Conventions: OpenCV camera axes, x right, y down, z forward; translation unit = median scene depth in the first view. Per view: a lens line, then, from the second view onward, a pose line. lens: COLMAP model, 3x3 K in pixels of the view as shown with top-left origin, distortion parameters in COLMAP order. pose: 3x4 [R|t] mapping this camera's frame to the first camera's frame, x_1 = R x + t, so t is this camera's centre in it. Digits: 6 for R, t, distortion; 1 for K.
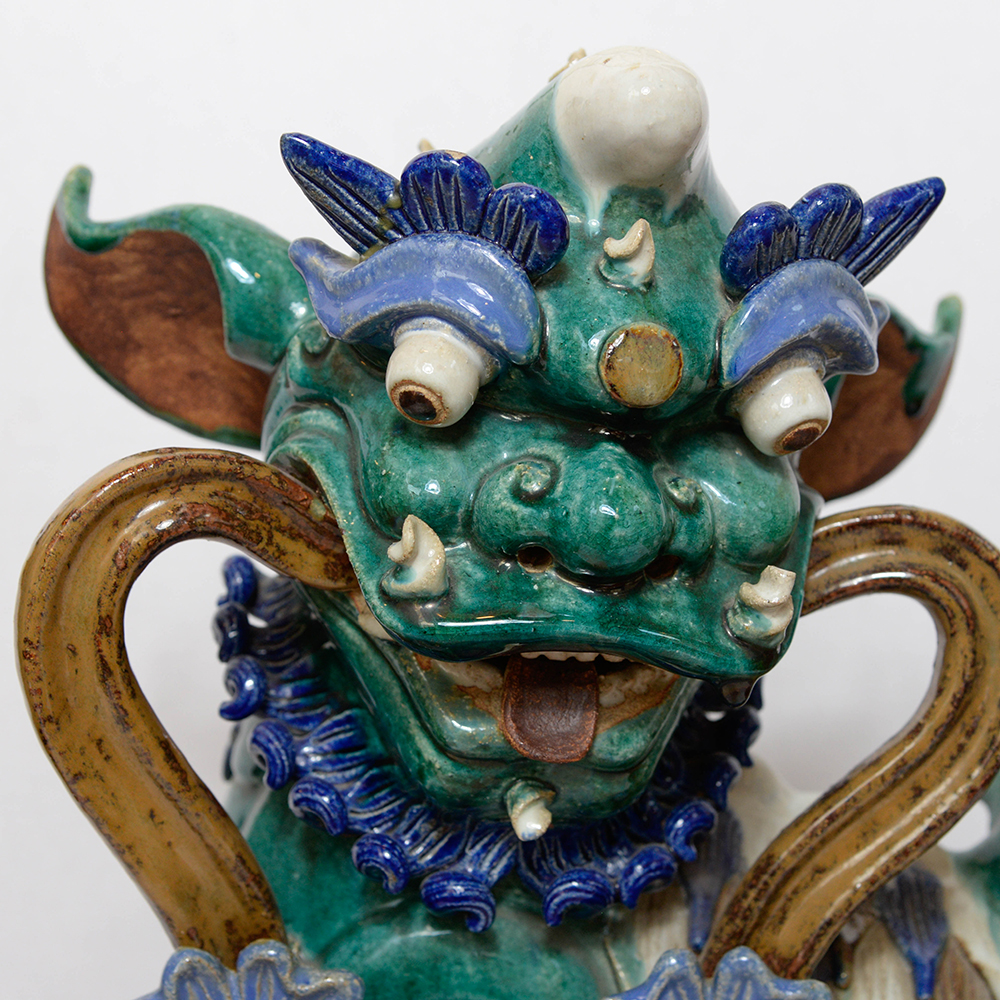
lens RADIAL K [[1944.0, 0, 500.0], [0, 1944.0, 500.0], [0, 0, 1]] dist [0.094530, 0.329858]
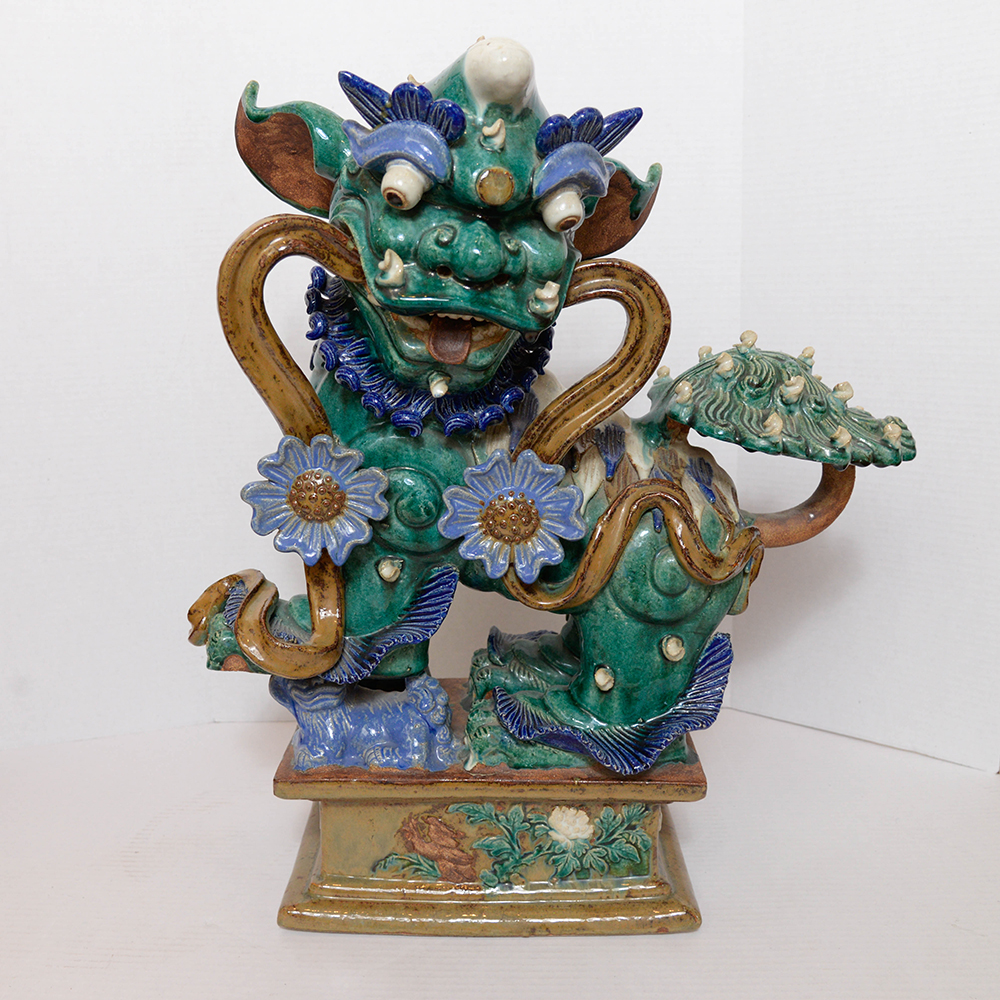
lens RADIAL K [[1109.4, 0, 500.0], [0, 1109.4, 500.0], [0, 0, 1]] dist [-0.083721, 0.000625]
pose [[0.998182, 0.059297, -0.010756, 0.107781], [-0.055976, 0.978383, 0.199081, 0.029167], [0.022329, -0.198117, 0.979924, -0.289092]]
